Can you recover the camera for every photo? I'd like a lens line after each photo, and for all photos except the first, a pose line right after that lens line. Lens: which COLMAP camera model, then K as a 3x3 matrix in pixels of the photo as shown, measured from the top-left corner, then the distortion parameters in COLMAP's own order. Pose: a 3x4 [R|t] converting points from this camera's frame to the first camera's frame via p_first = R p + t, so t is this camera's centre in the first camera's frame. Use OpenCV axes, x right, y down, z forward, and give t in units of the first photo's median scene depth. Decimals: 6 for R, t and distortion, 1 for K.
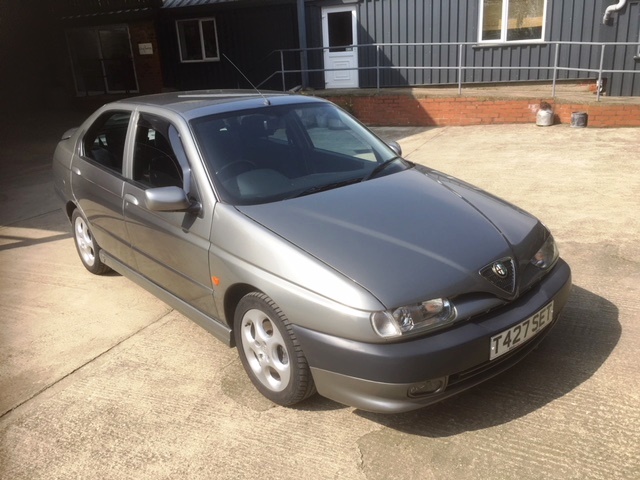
lens RADIAL K [[545.0, 0, 320.0], [0, 545.0, 240.0], [0, 0, 1]] dist [0.074390, -0.126342]
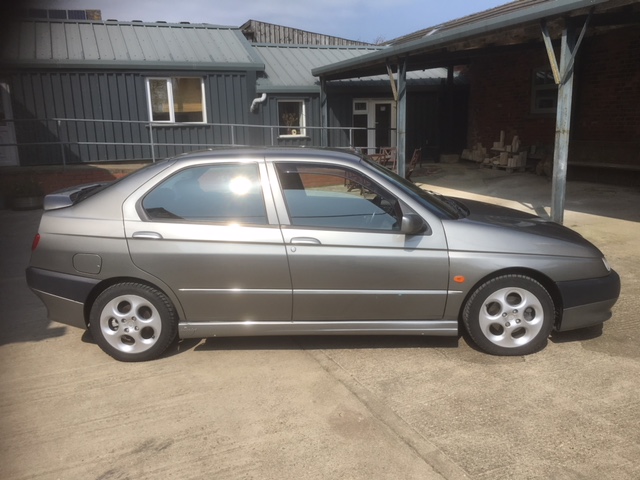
lens RADIAL K [[545.0, 0, 320.0], [0, 545.0, 240.0], [0, 0, 1]] dist [0.074390, -0.126342]
pose [[0.678949, -0.115011, 0.725121, -0.304039], [0.221352, 0.973763, -0.052809, -0.004699], [-0.700022, 0.196362, 0.686594, 0.076847]]
